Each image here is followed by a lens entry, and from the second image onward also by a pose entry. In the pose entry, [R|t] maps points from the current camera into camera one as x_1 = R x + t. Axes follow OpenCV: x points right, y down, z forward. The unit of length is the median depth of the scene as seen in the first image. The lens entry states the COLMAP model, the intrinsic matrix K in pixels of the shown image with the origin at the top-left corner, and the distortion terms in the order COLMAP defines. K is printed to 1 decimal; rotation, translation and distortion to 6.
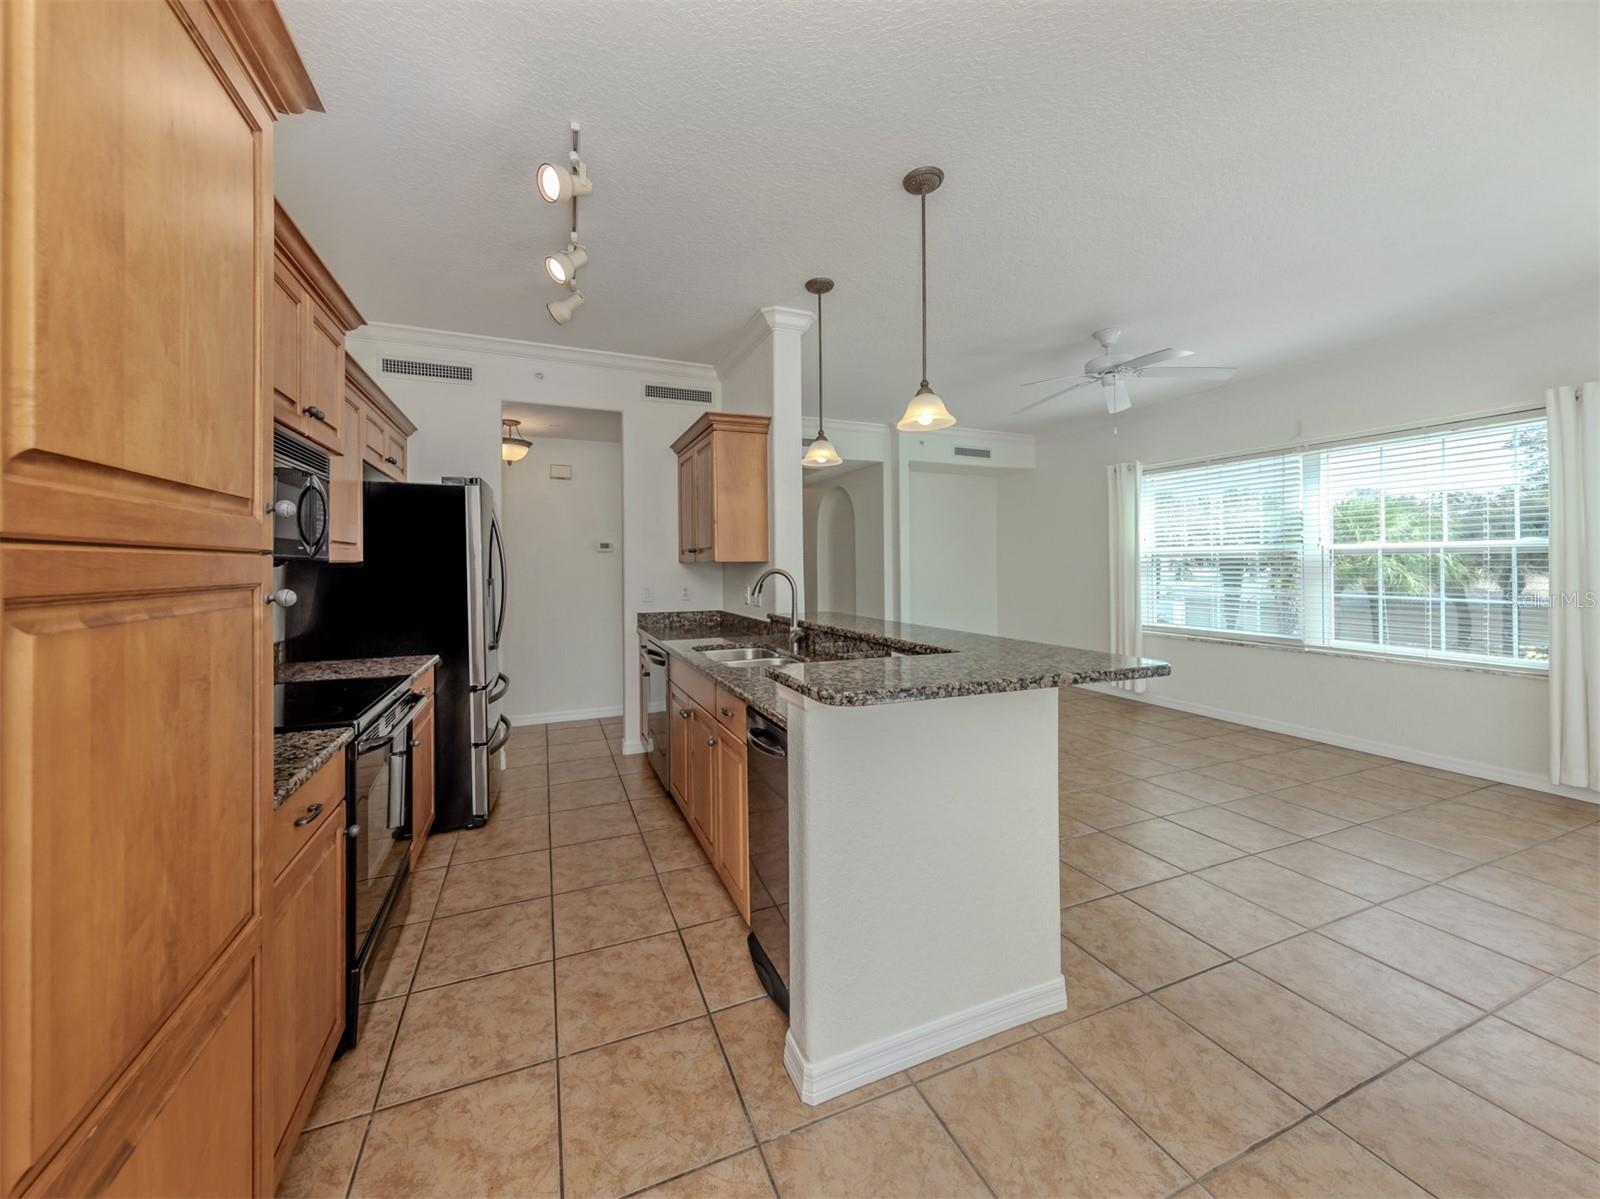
lens RADIAL K [[570.2, 0, 778.6], [0, 570.2, 558.6], [0, 0, 1]] dist [0.000322, 0.000100]
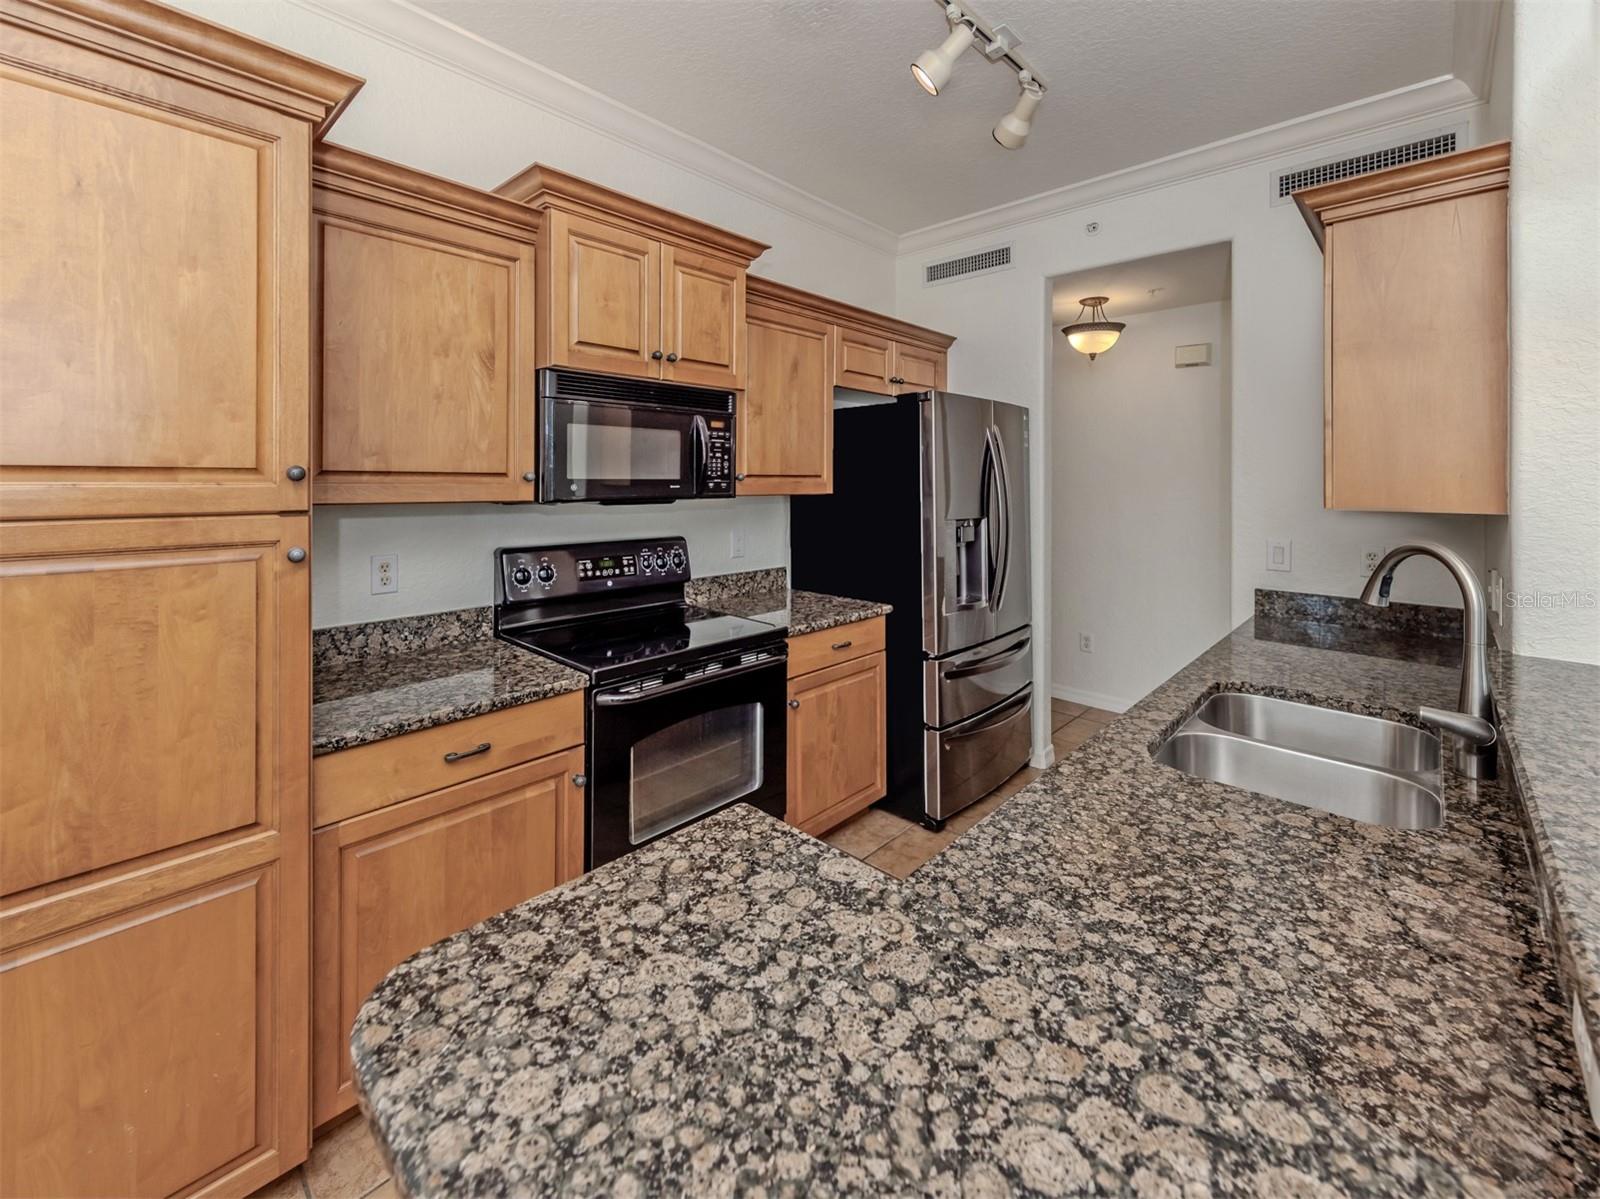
lens RADIAL K [[684.7, 0, 815.1], [0, 684.7, 492.4], [0, 0, 1]] dist [-0.000660, 0.000163]
pose [[0.441301, 0.037432, -0.896578, 0.238880], [-0.009162, 0.999265, 0.037210, -0.033299], [0.897312, -0.008206, 0.441320, 0.420916]]
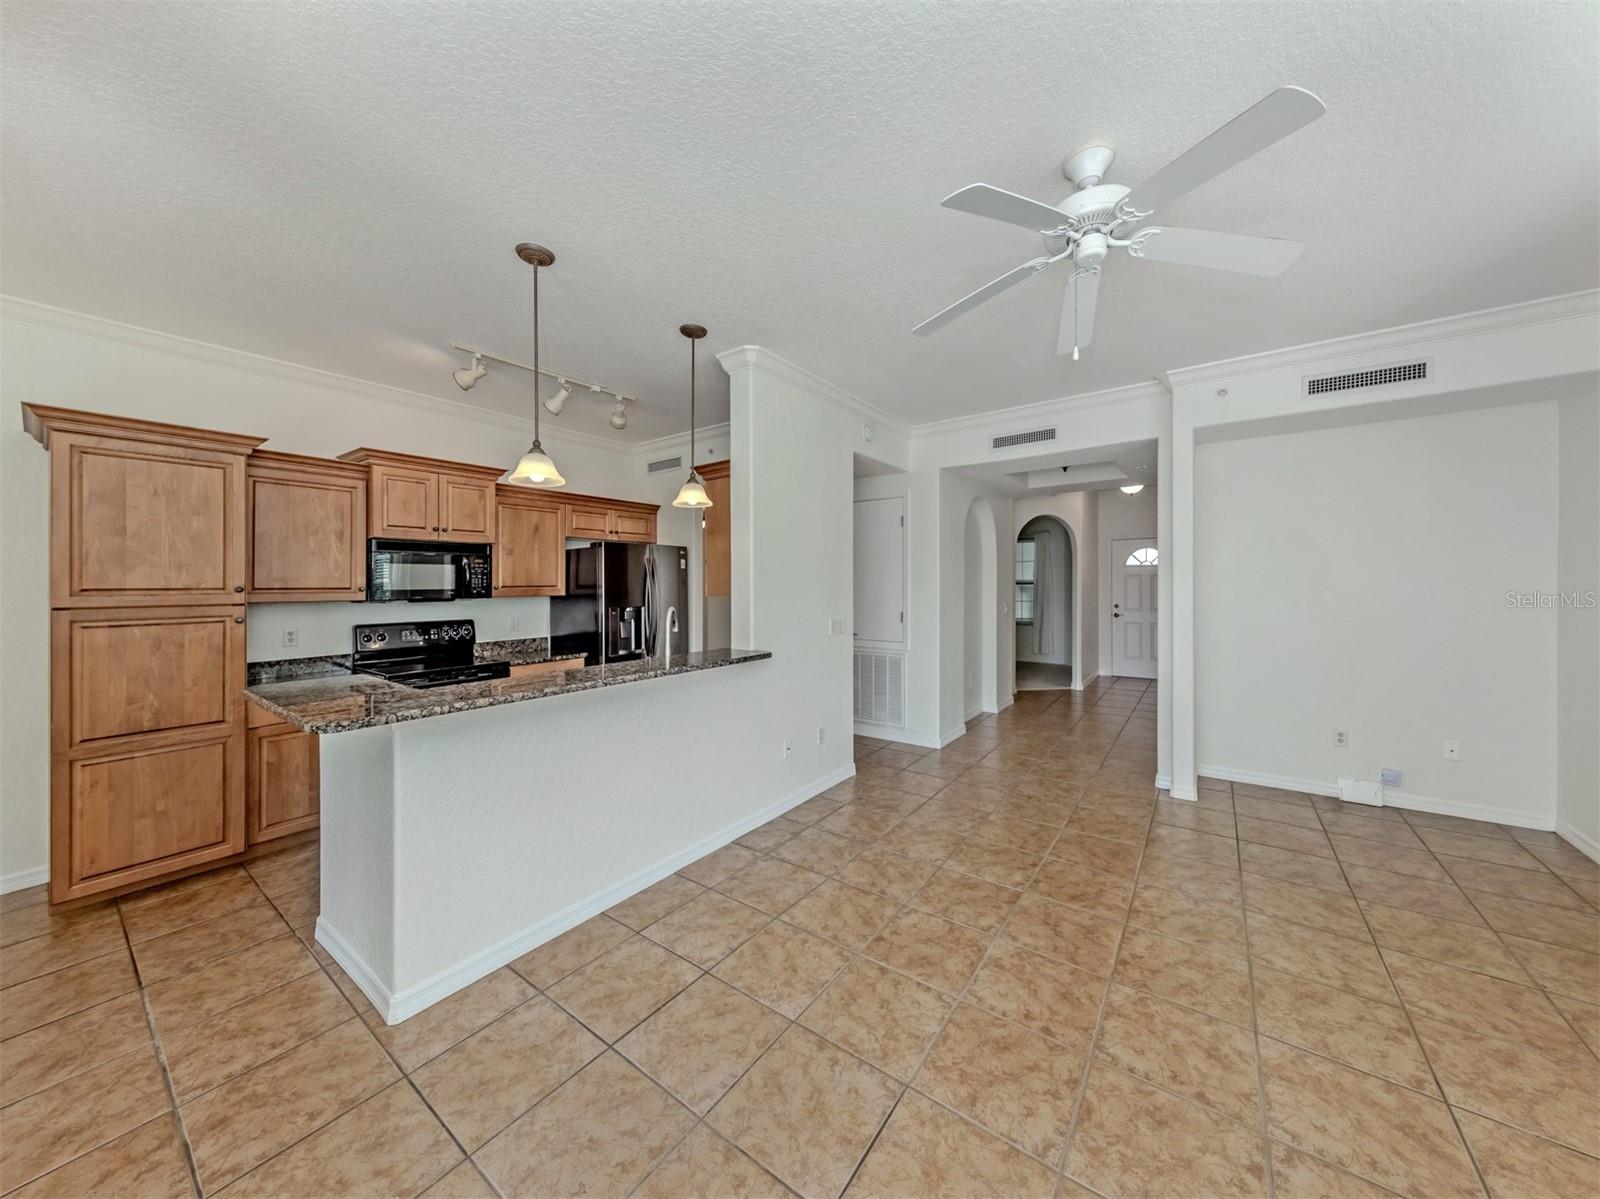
lens RADIAL K [[582.6, 0, 808.4], [0, 582.6, 584.0], [0, 0, 1]] dist [0.001341, -0.000194]
pose [[0.539770, 0.001163, -0.841812, 1.008483], [0.013861, 0.999851, 0.010269, -0.031773], [0.841699, -0.017211, 0.539673, 0.584761]]
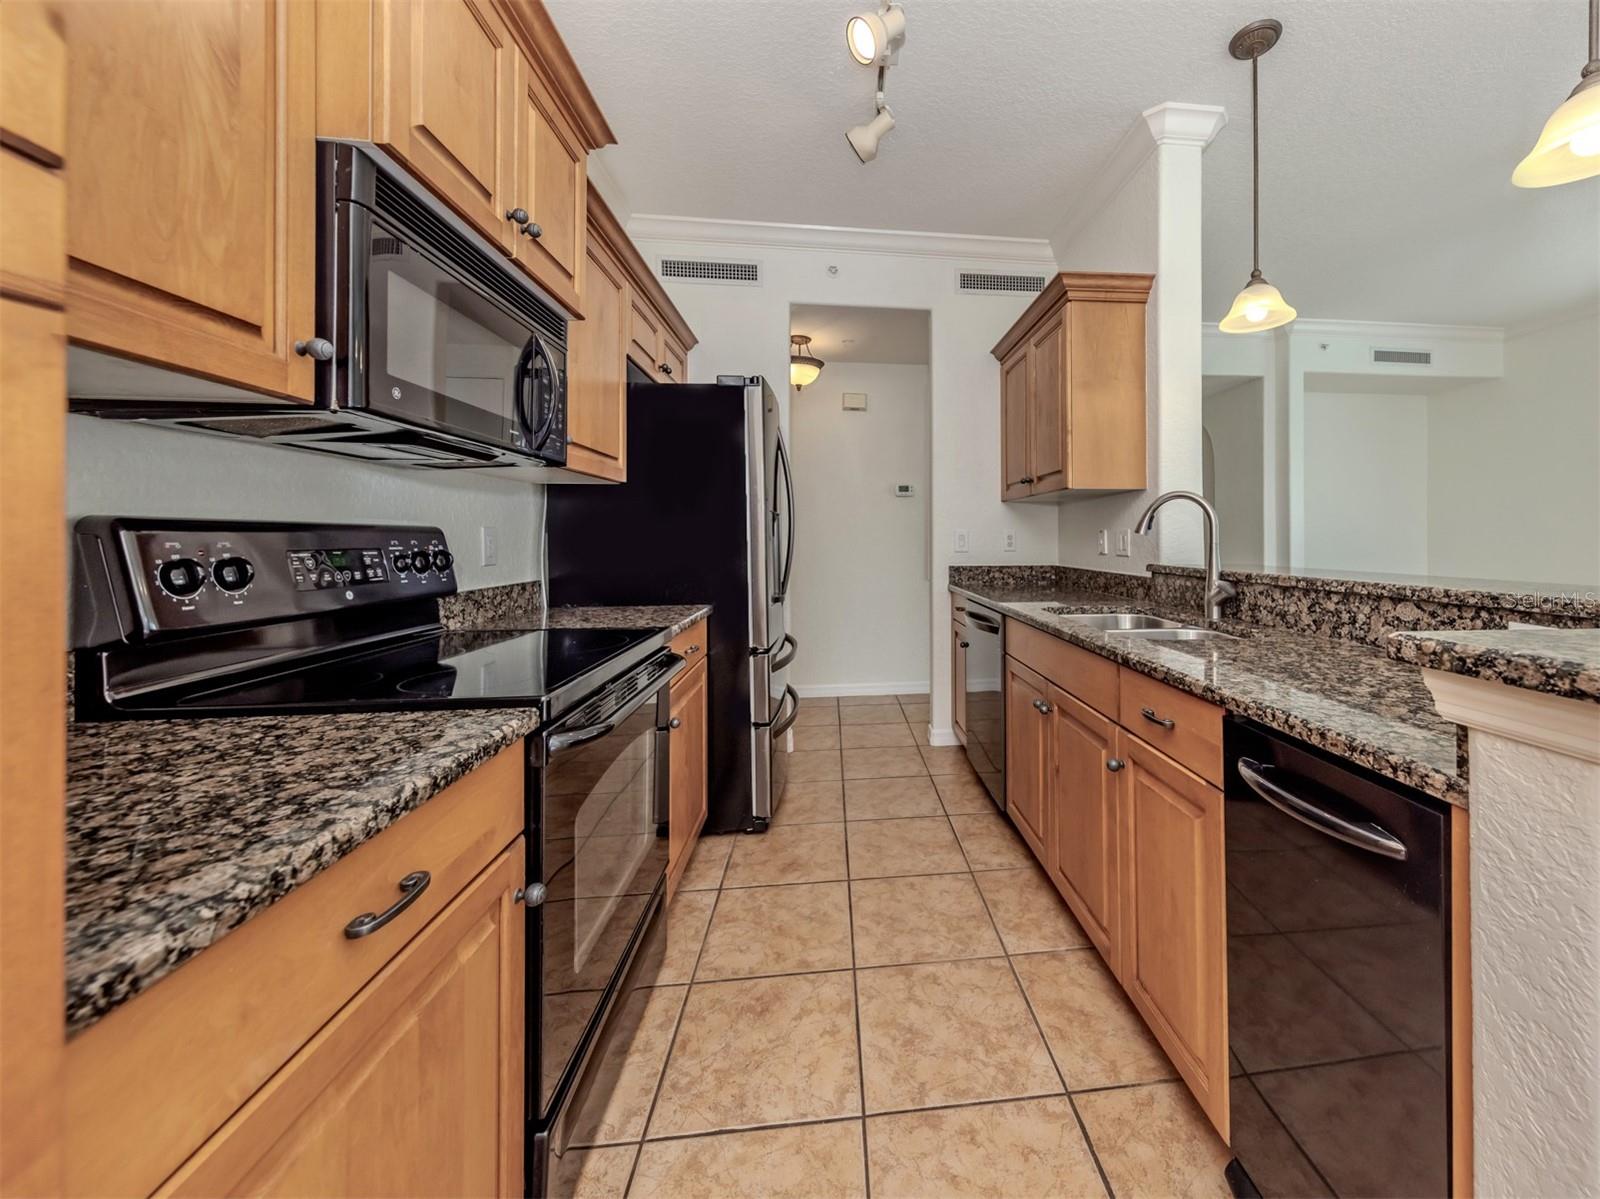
lens RADIAL K [[594.8, 0, 922.2], [0, 594.8, 533.8], [0, 0, 1]] dist [-0.000432, -0.000040]
pose [[0.971945, 0.006499, -0.235120, -0.122319], [-0.004701, 0.999955, 0.008207, 0.059619], [0.235163, -0.006872, 0.971932, 0.265230]]
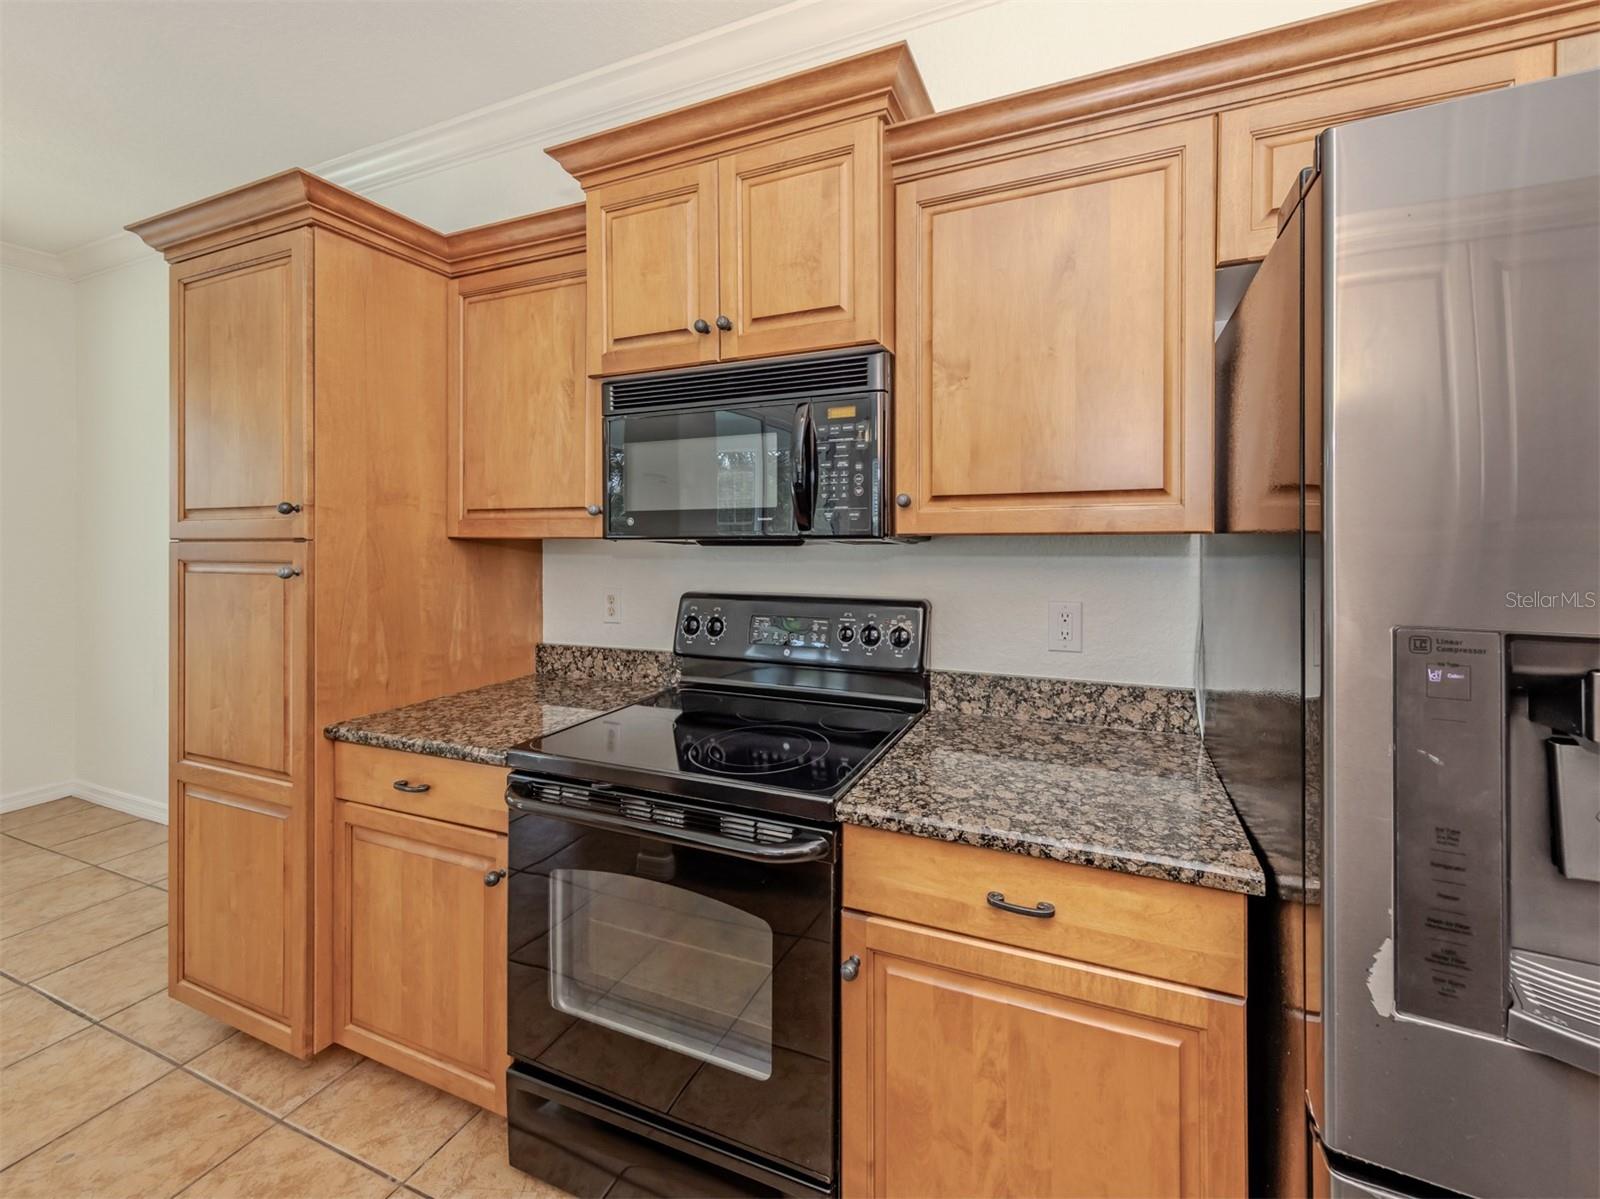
lens RADIAL K [[610.5, 0, 853.0], [0, 610.5, 554.7], [0, 0, 1]] dist [0.006933, -0.000371]
pose [[-0.676109, 0.034333, -0.736001, -0.222411], [0.016027, 0.999363, 0.031896, 0.002183], [0.736627, 0.009769, -0.676229, 0.959489]]
